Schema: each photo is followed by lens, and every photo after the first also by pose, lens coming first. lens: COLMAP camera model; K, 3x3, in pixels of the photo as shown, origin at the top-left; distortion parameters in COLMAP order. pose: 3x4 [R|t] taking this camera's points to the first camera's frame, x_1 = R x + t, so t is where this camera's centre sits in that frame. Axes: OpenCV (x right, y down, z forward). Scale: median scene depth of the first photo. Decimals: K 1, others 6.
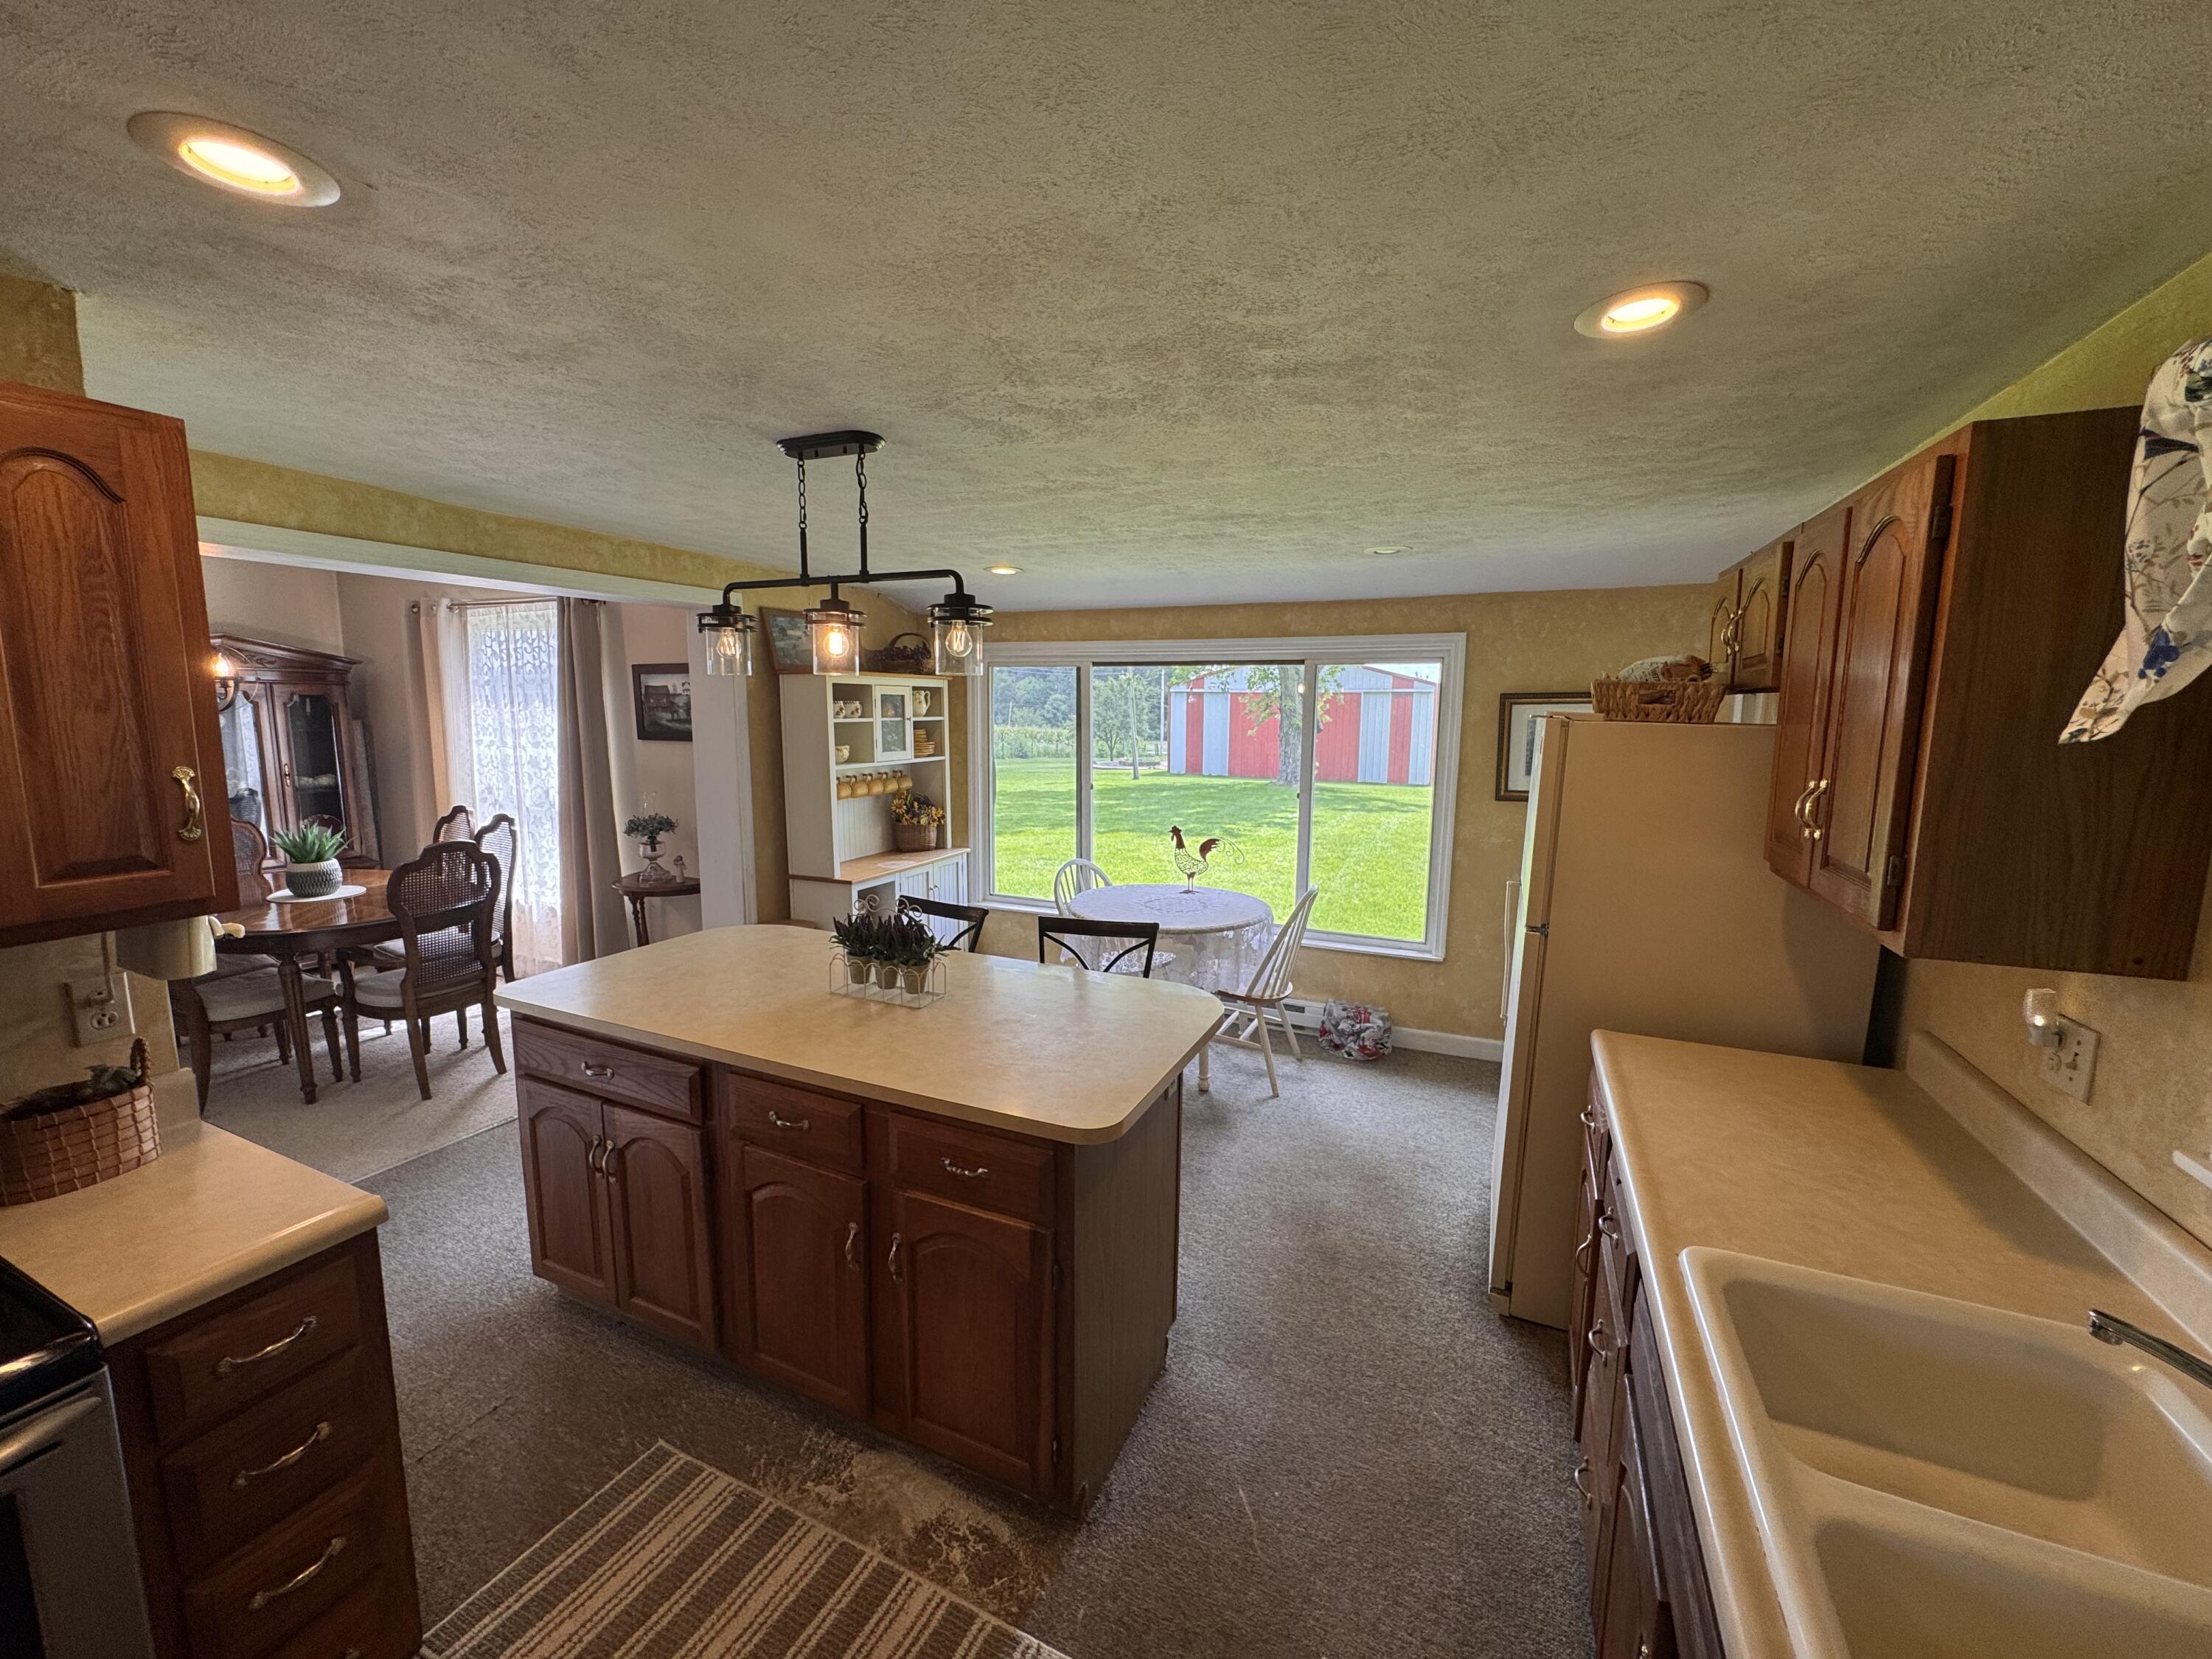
lens RADIAL K [[887.5, 0, 1106.0], [0, 887.5, 829.5], [0, 0, 1]] dist [-0.004143, 0.000260]
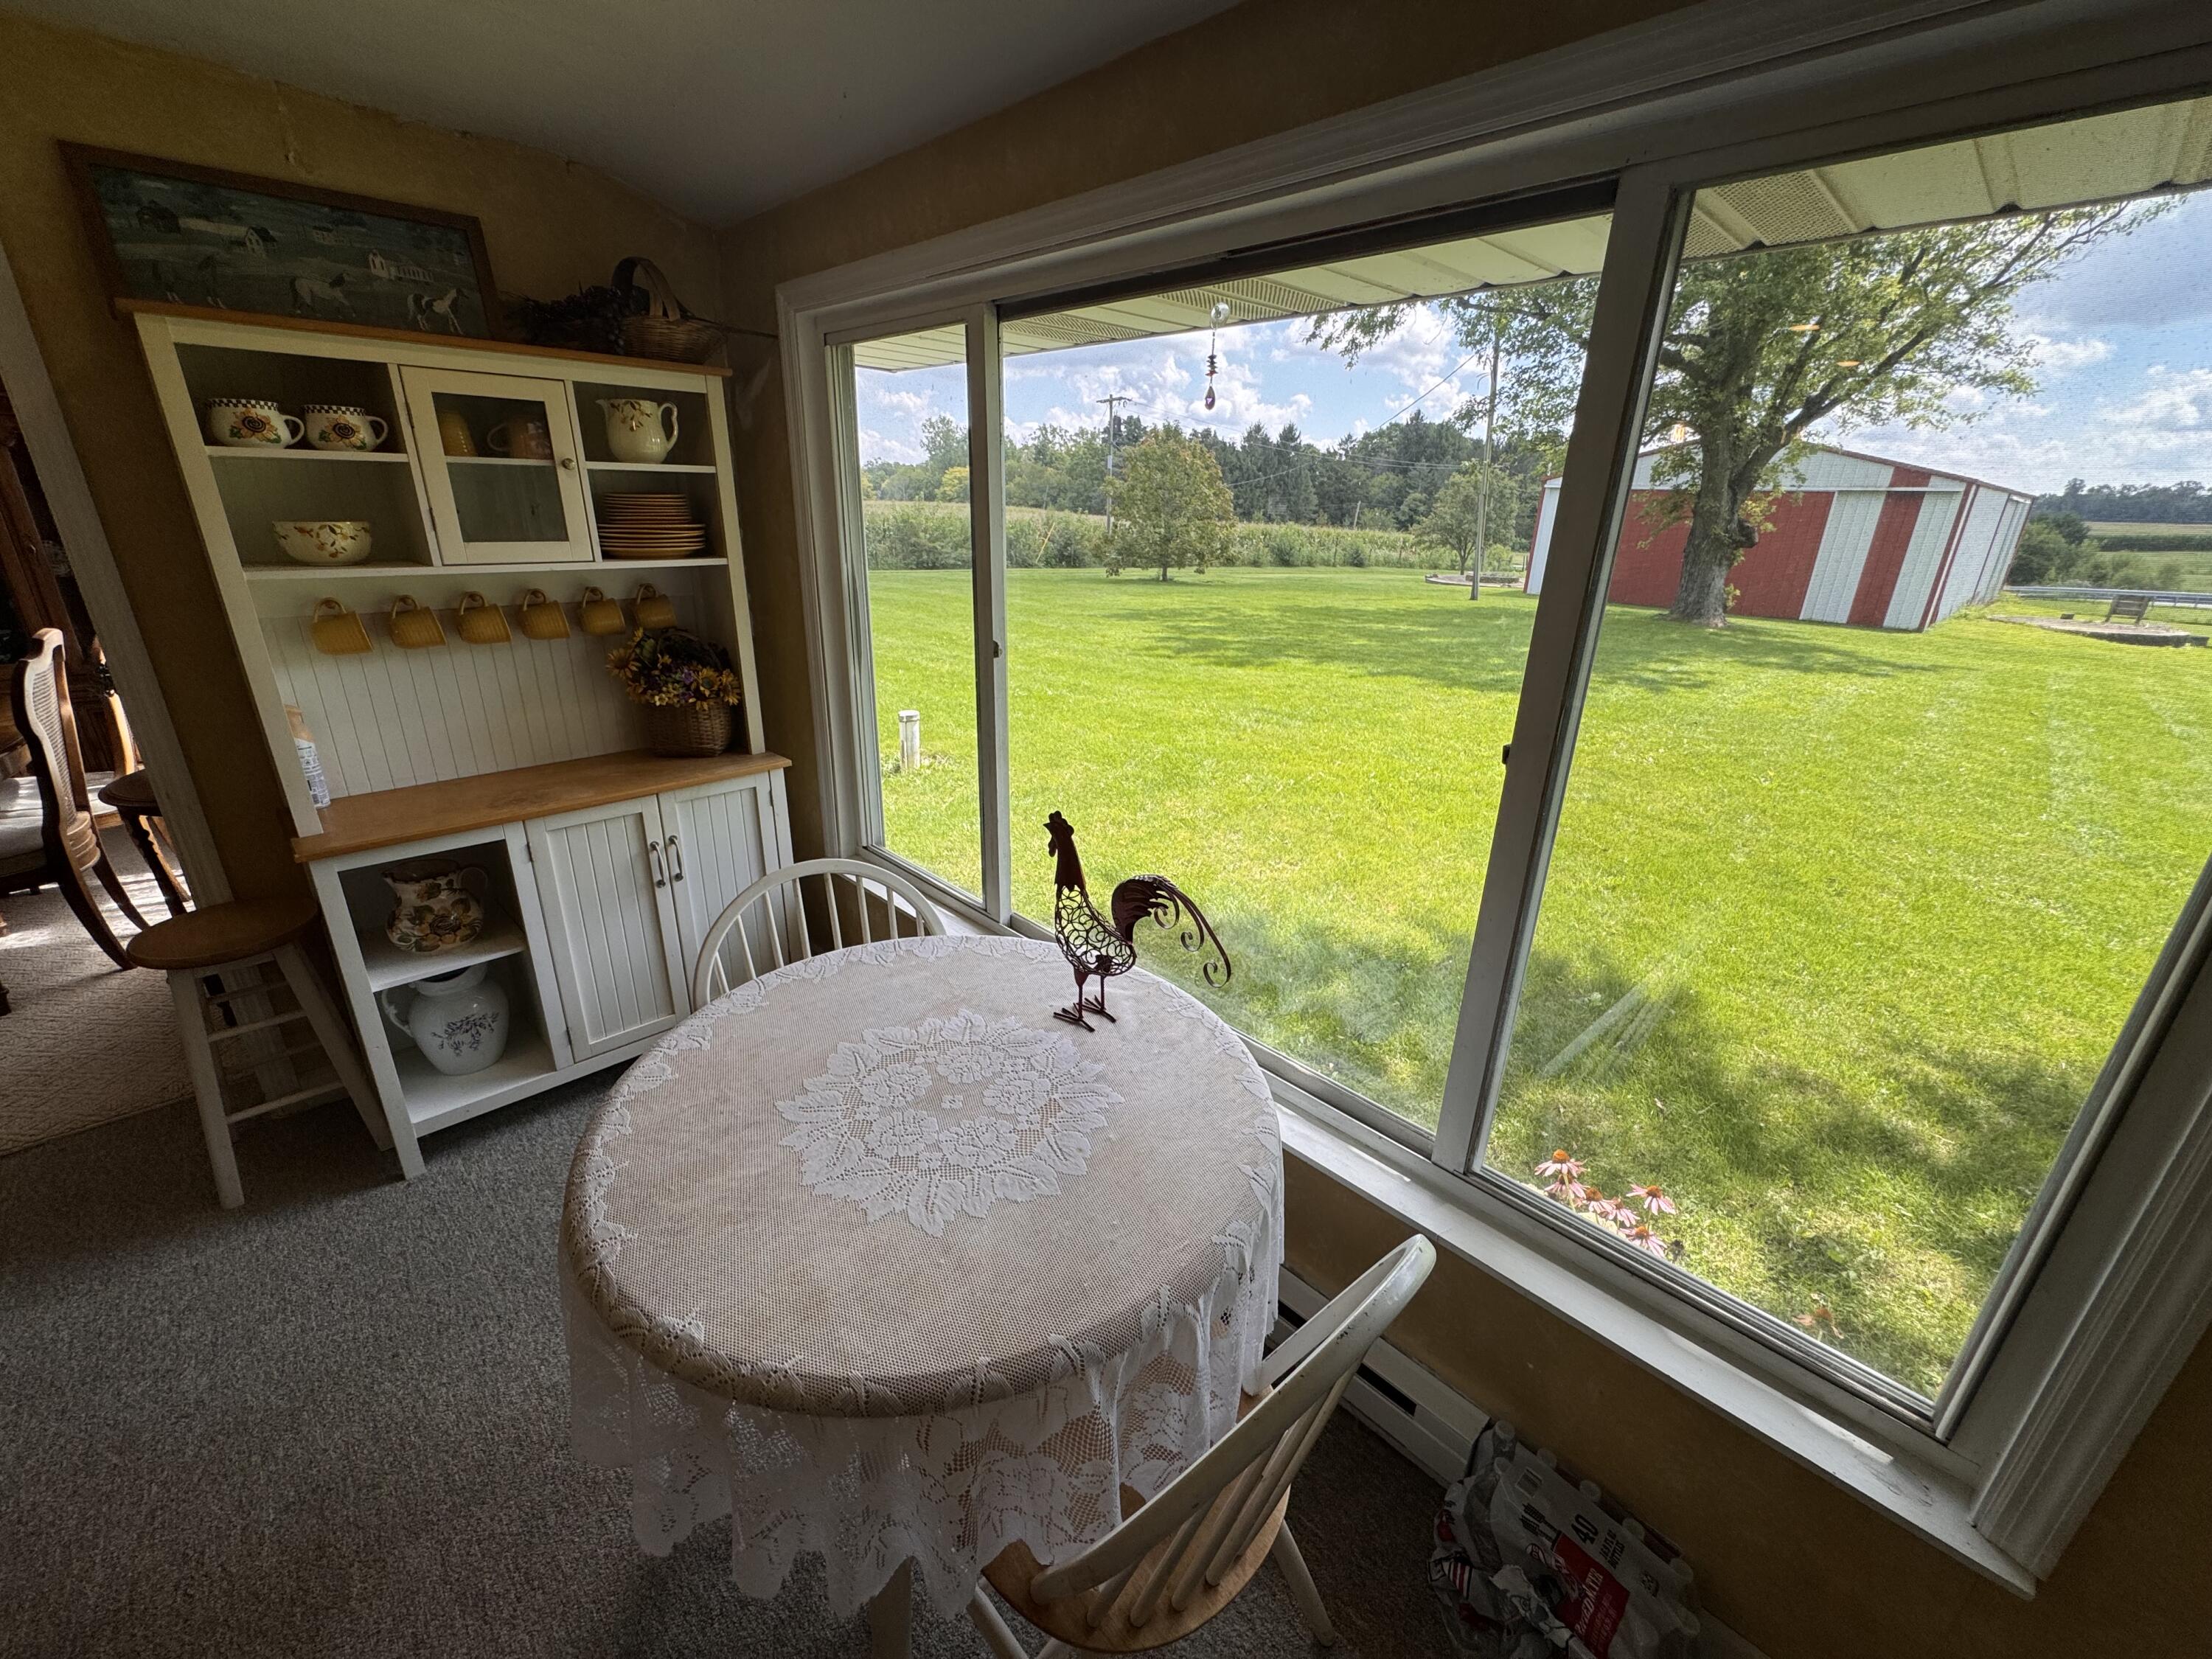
lens RADIAL K [[887.5, 0, 1106.0], [0, 887.5, 829.5], [0, 0, 1]] dist [-0.004143, 0.000260]
pose [[0.929359, 0.142746, -0.340463, 0.175544], [-0.067941, 0.972602, 0.222325, -0.060929], [0.362871, -0.183488, 0.913595, 0.622159]]
